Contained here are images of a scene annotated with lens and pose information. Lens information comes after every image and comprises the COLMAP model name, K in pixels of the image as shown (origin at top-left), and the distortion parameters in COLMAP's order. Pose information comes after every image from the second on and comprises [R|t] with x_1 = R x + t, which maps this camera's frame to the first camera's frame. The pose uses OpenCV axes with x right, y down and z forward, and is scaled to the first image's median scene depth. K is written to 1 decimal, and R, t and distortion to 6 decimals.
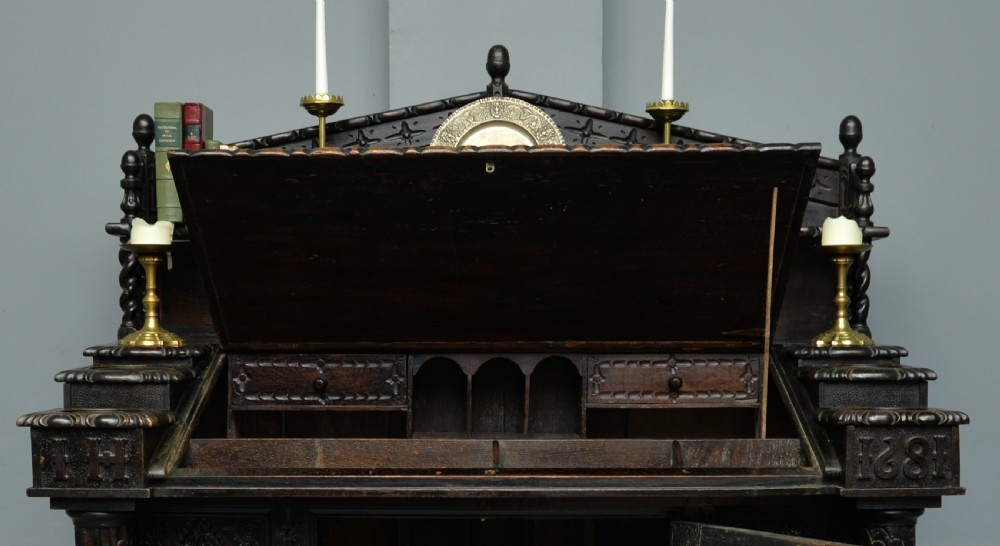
lens RADIAL K [[1445.7, 0, 498.3], [0, 1445.7, 491.2], [0, 0, 1]] dist [-0.095757, 0.020577]
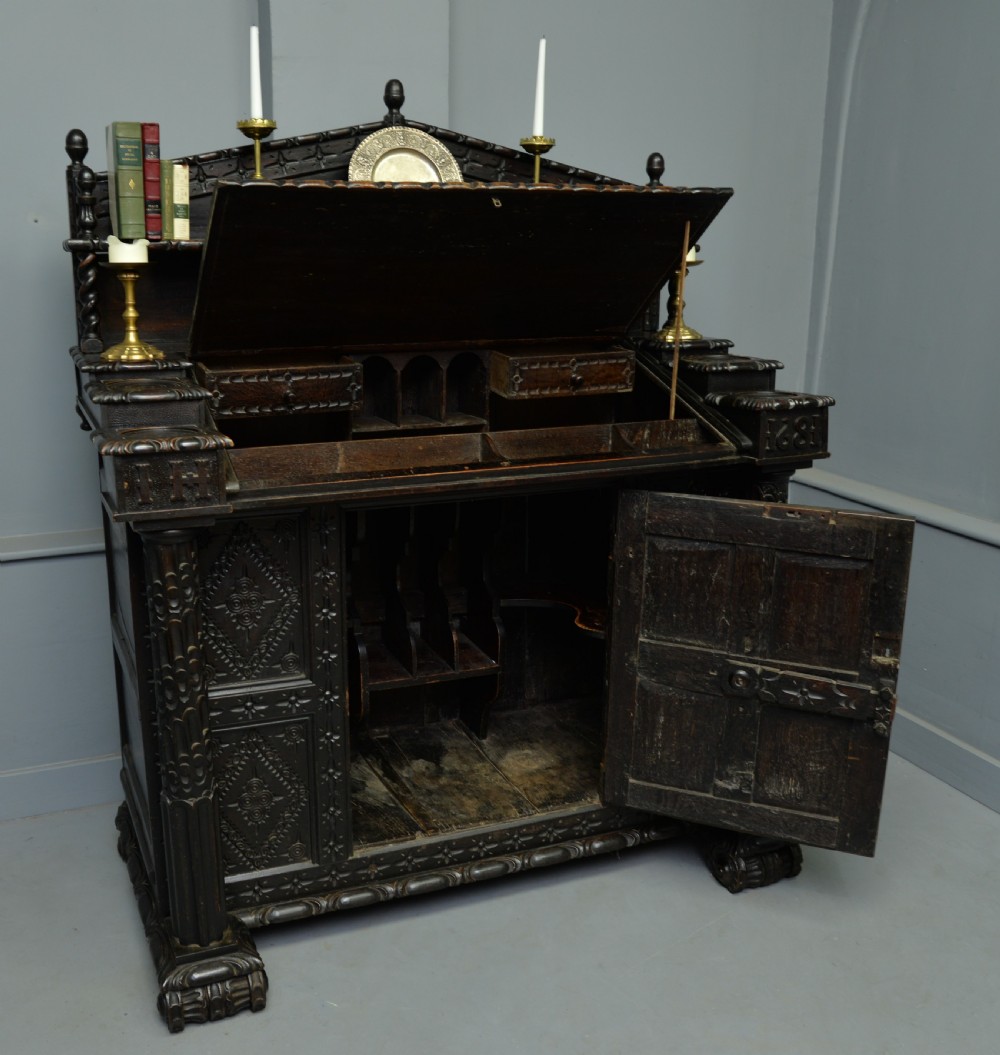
lens RADIAL K [[1097.8, 0, 455.5], [0, 1097.8, 543.5], [0, 0, 1]] dist [-0.092417, 0.021683]
pose [[0.919637, -0.100070, 0.379808, -0.375553], [0.048241, 0.988456, 0.143626, -0.076612], [-0.389796, -0.113762, 0.913848, 0.171972]]
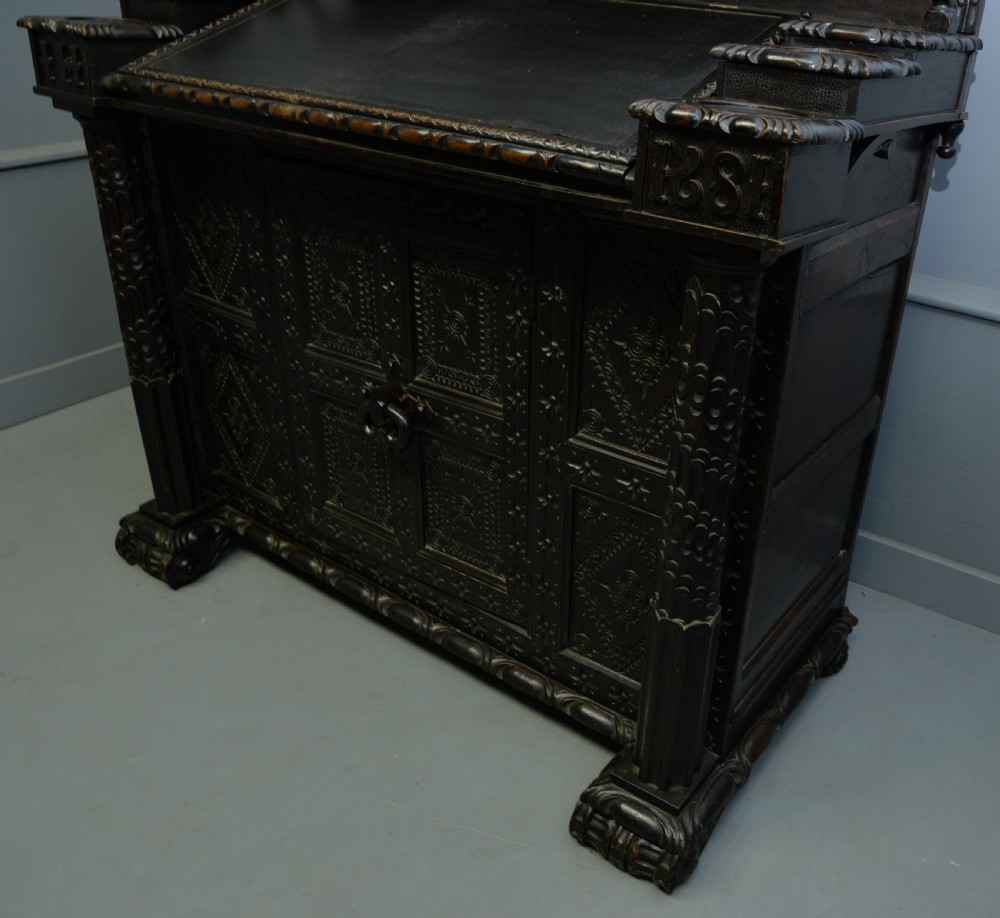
lens RADIAL K [[933.1, 0, 668.4], [0, 933.1, 460.3], [0, 0, 1]] dist [-0.089148, 0.030522]
pose [[0.856439, 0.300459, -0.419806, 0.458331], [-0.149488, 0.922682, 0.355403, -0.050474], [0.494132, -0.241624, 0.835136, 0.547289]]
